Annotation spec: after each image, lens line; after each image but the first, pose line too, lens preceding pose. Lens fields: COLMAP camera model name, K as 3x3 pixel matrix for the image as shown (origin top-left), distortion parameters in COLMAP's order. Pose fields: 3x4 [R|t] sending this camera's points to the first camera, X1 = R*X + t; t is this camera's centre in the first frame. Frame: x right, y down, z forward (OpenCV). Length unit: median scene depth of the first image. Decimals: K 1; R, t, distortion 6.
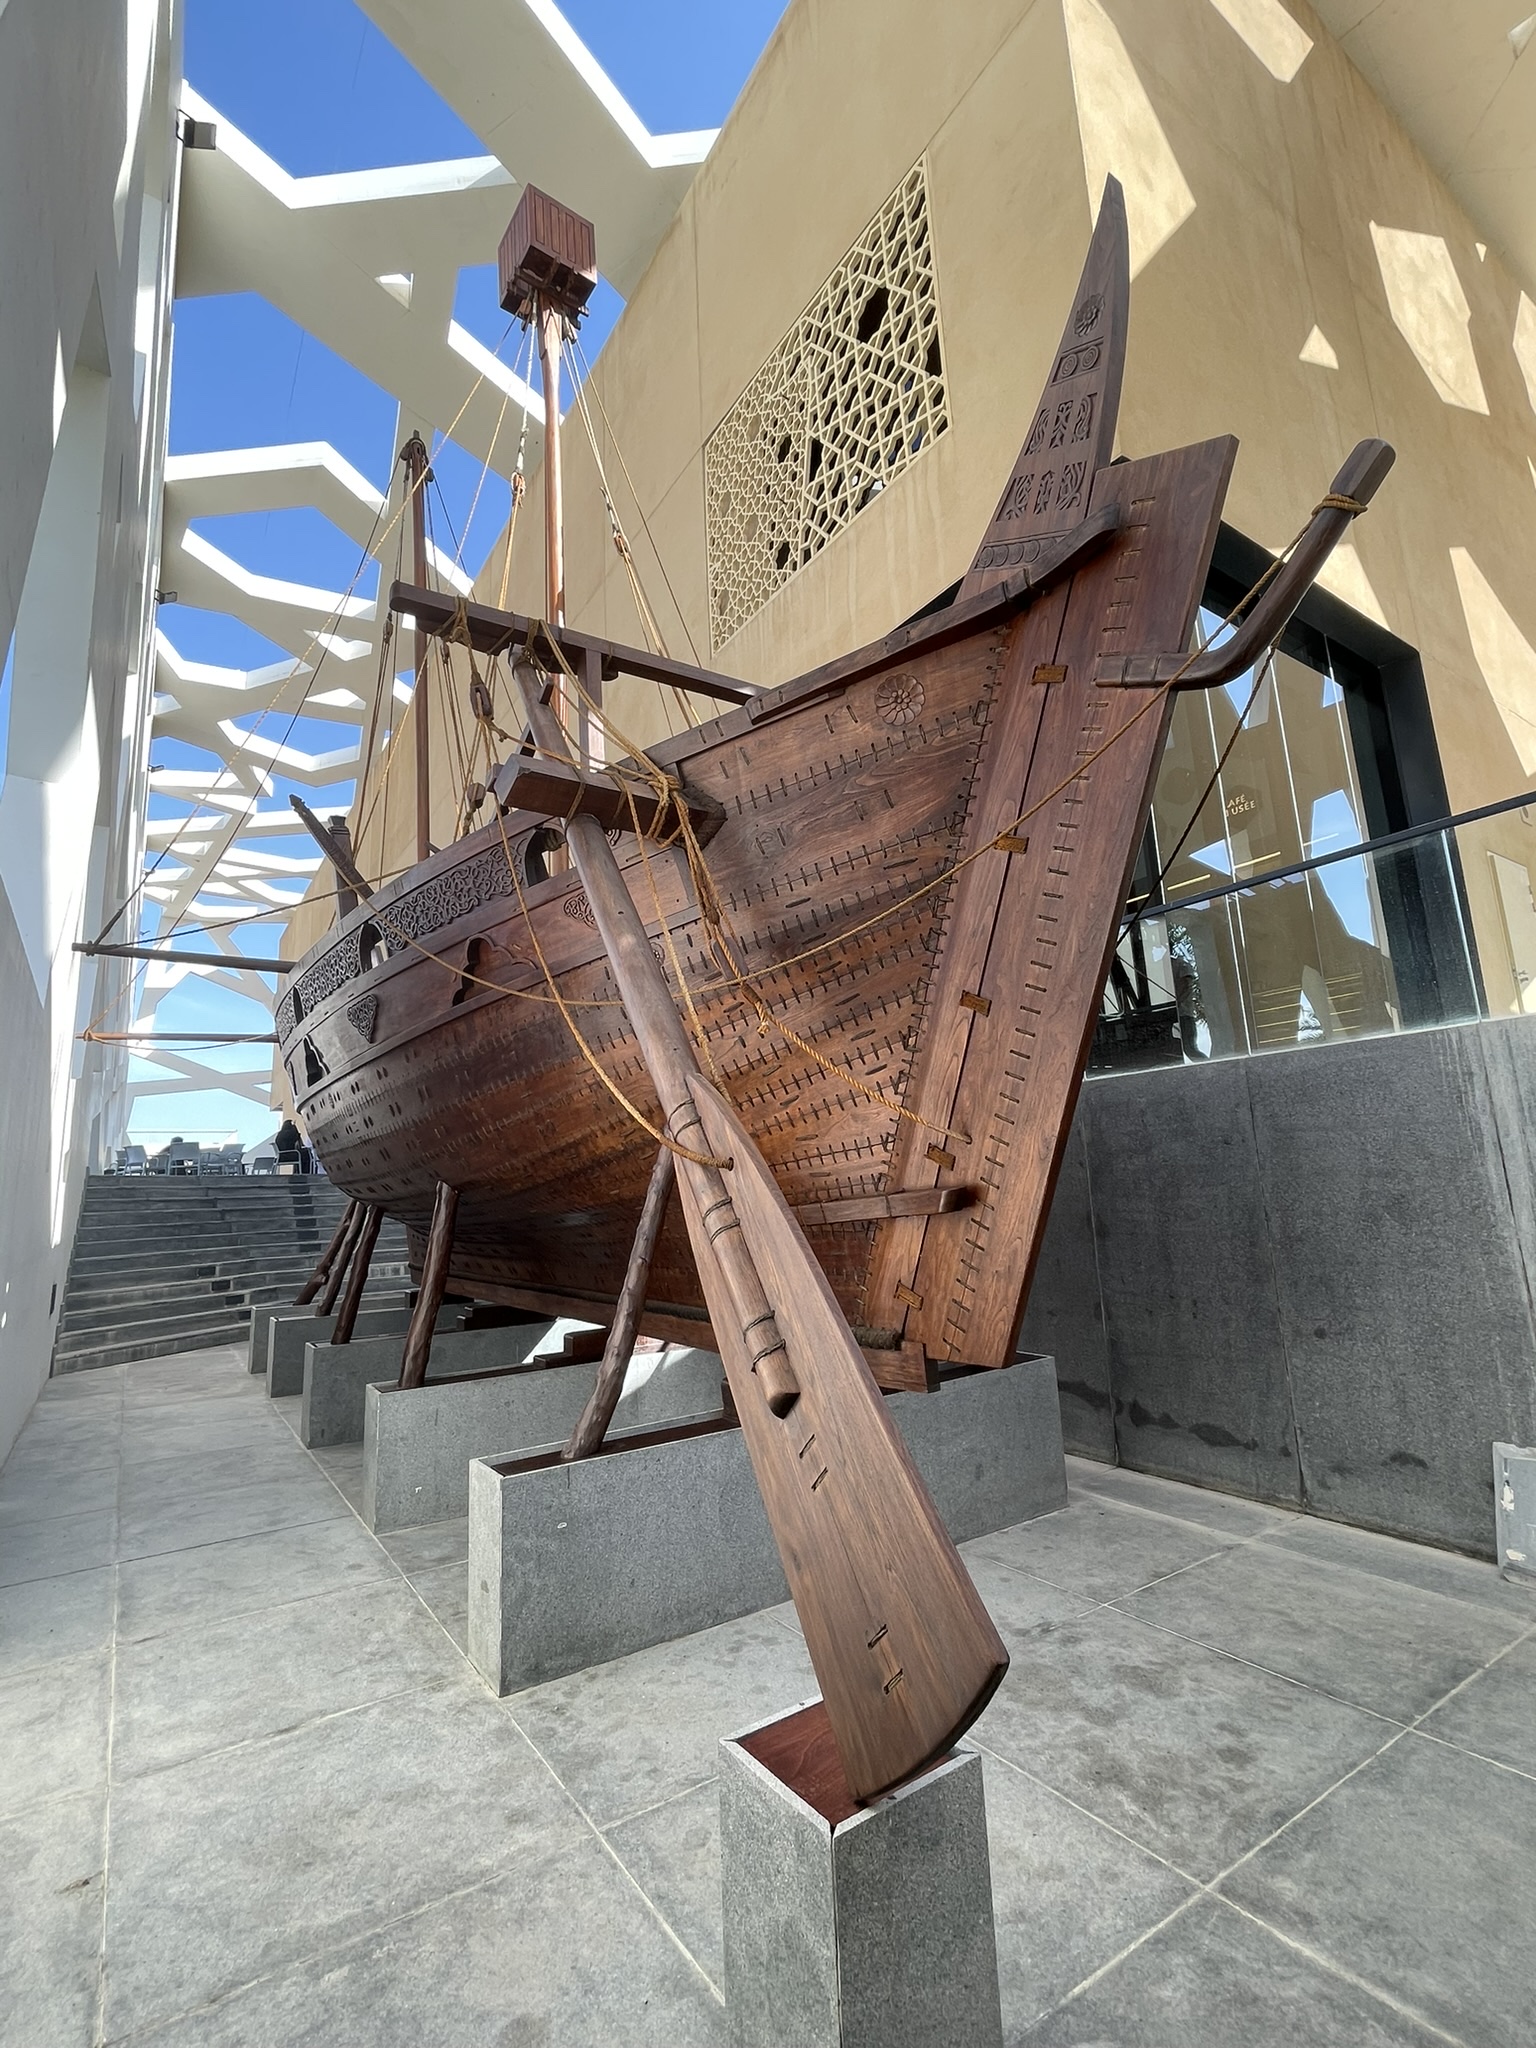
lens RADIAL K [[943.3, 0, 766.9], [0, 943.3, 1018.8], [0, 0, 1]] dist [-0.000329, -0.000036]
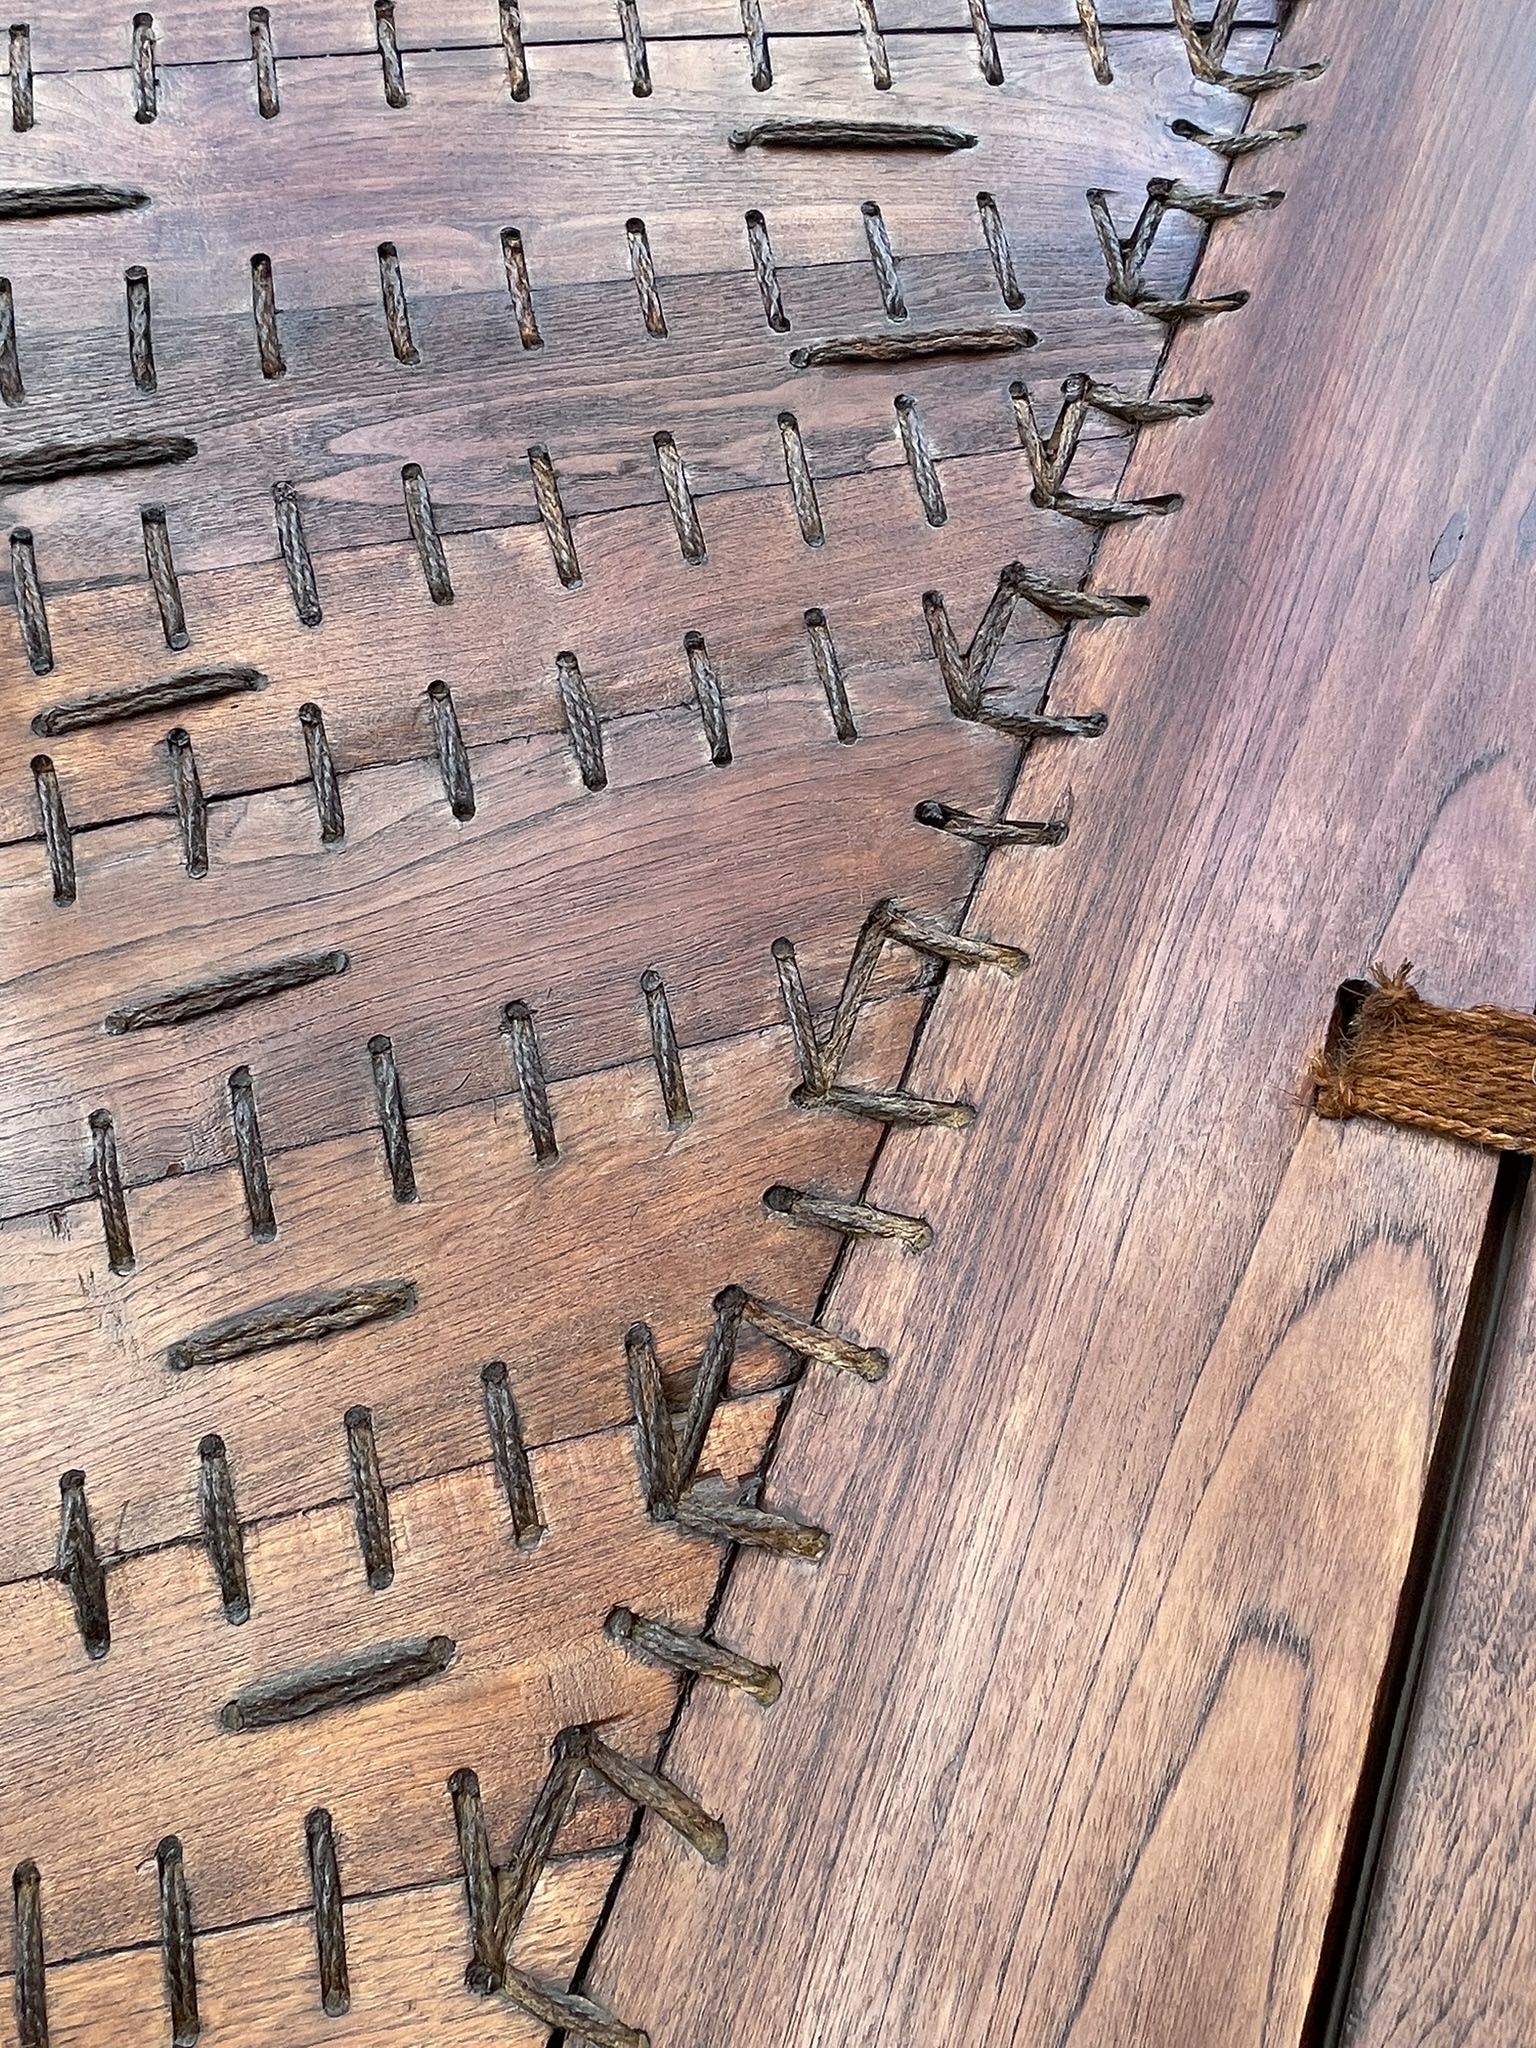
lens RADIAL K [[1314.8, 0, 764.6], [0, 1314.8, 1022.0], [0, 0, 1]] dist [-0.000948, 0.000178]
pose [[0.911427, 0.253787, 0.323873, 0.095388], [-0.123504, 0.919569, -0.373015, 0.035751], [-0.392490, 0.299976, 0.869463, 0.849980]]
